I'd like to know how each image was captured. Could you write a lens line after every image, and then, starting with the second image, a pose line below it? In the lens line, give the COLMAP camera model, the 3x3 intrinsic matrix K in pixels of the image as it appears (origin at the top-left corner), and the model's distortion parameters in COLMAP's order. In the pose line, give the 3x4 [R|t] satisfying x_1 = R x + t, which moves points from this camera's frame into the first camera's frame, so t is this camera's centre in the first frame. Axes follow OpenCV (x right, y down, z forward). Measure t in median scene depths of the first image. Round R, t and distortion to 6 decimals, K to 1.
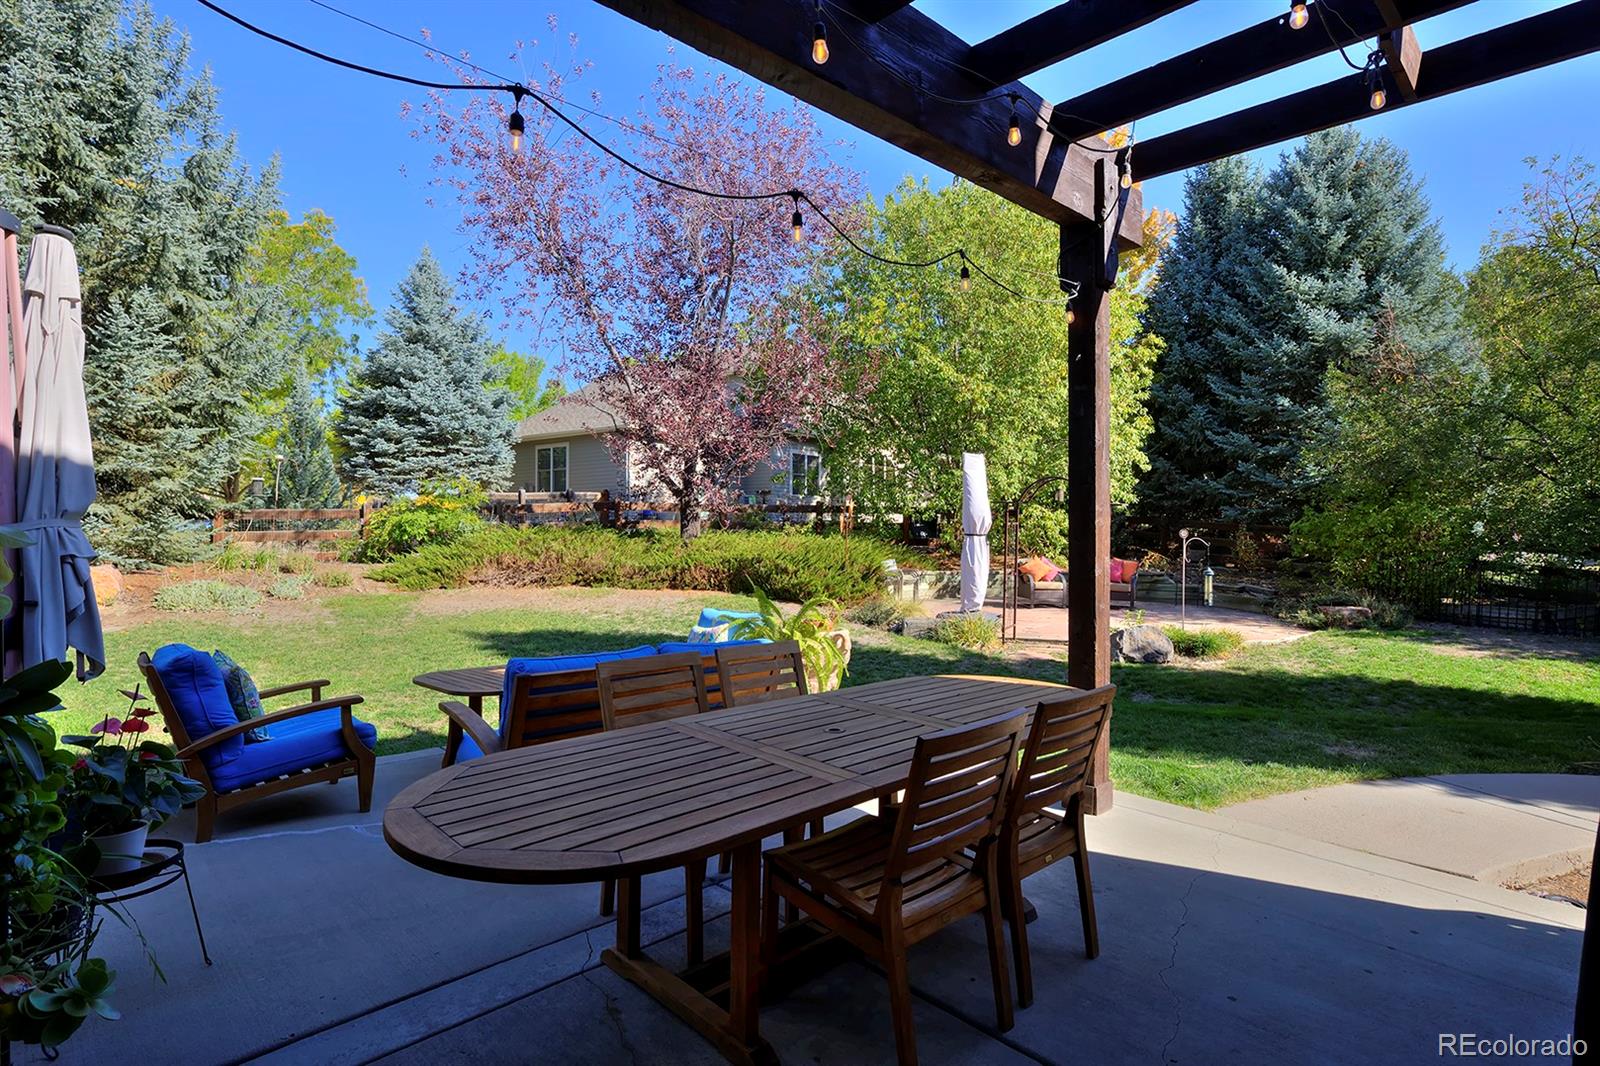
lens RADIAL K [[820.7, 0, 797.1], [0, 820.7, 532.2], [0, 0, 1]] dist [-0.002125, -0.000346]
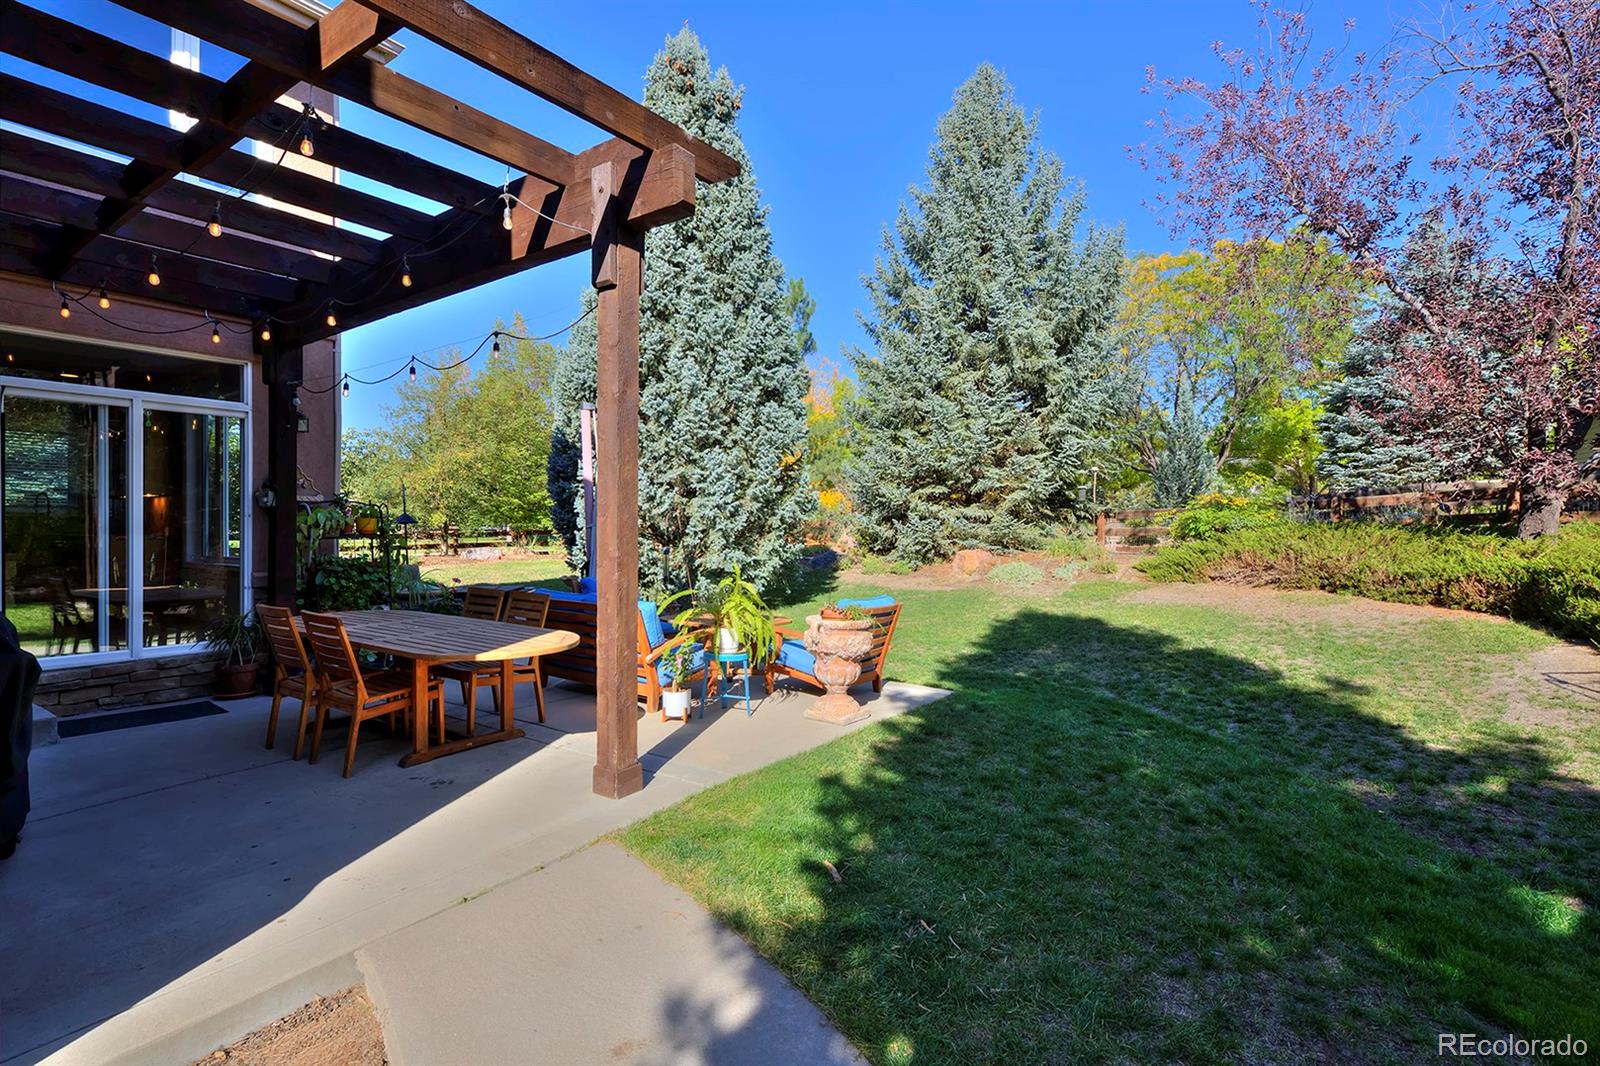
lens RADIAL K [[777.4, 0, 798.6], [0, 777.4, 532.7], [0, 0, 1]] dist [0.005955, 0.000056]
pose [[0.181820, 0.005263, -0.983318, 0.429599], [-0.003518, 0.999983, 0.004702, 0.002223], [0.983325, 0.002605, 0.181836, 0.312417]]
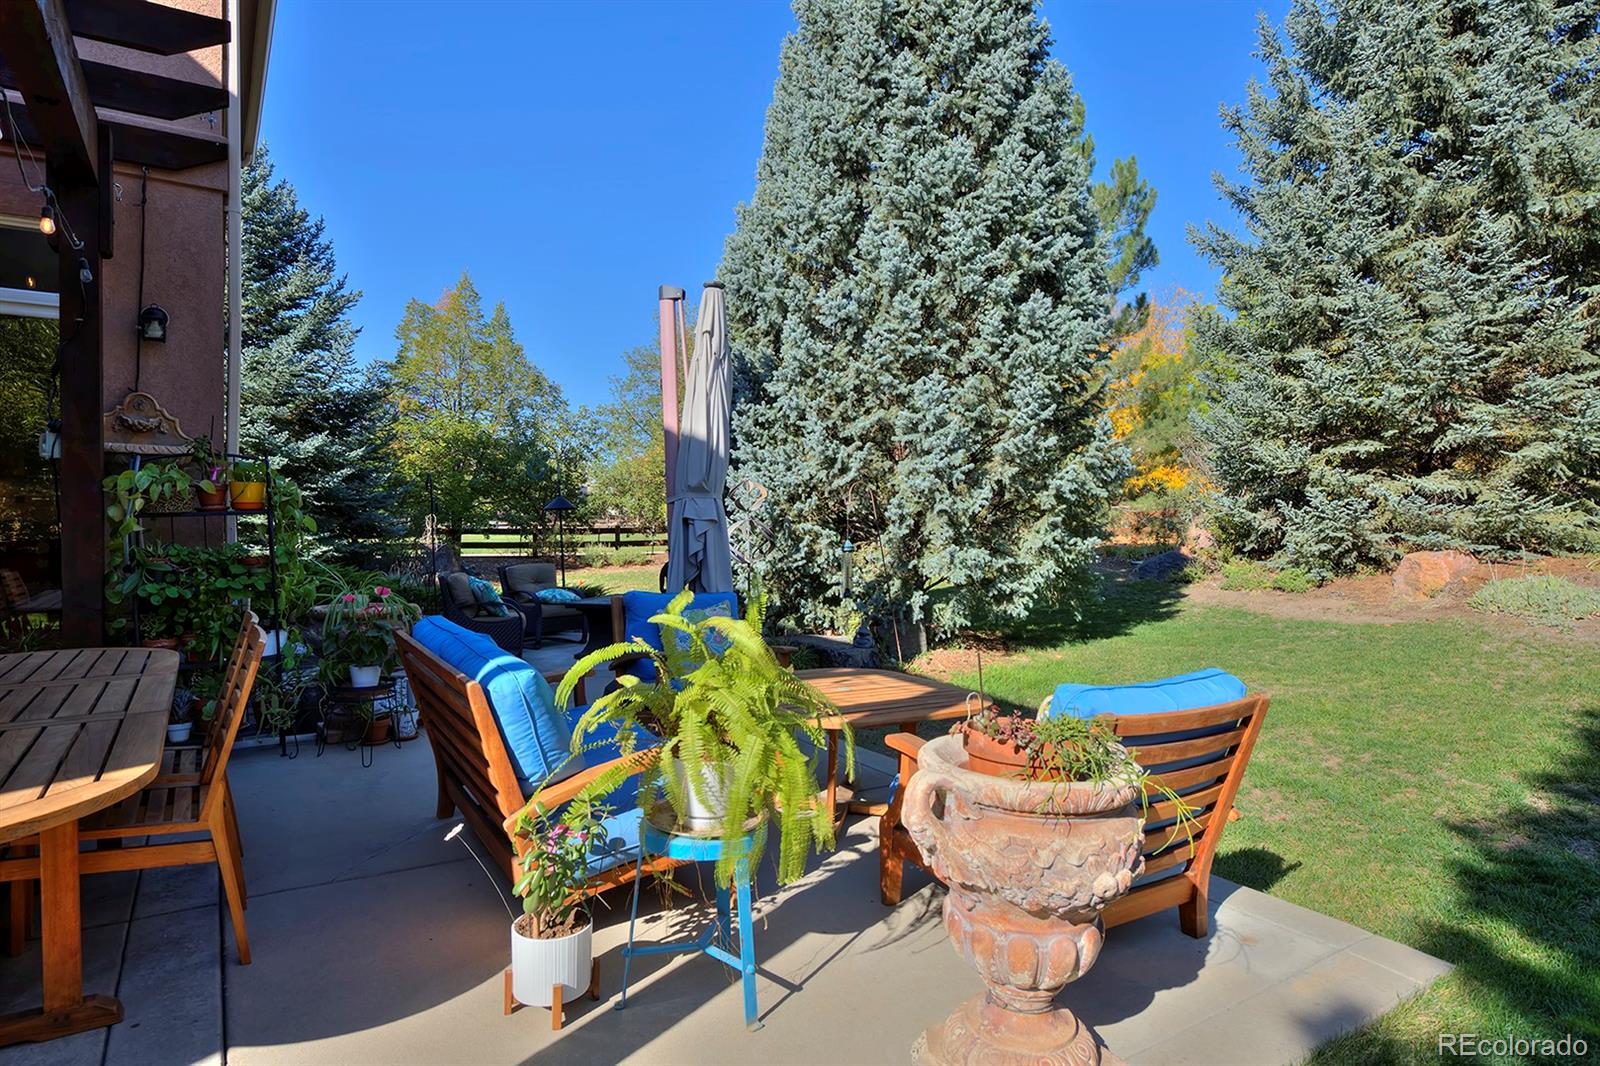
lens RADIAL K [[903.3, 0, 804.3], [0, 903.3, 531.1], [0, 0, 1]] dist [-0.001526, 0.002366]
pose [[-0.187048, 0.005174, -0.982337, 0.180511], [-0.002892, 0.999979, 0.005818, 0.011907], [0.982347, 0.003929, -0.187029, 0.399522]]
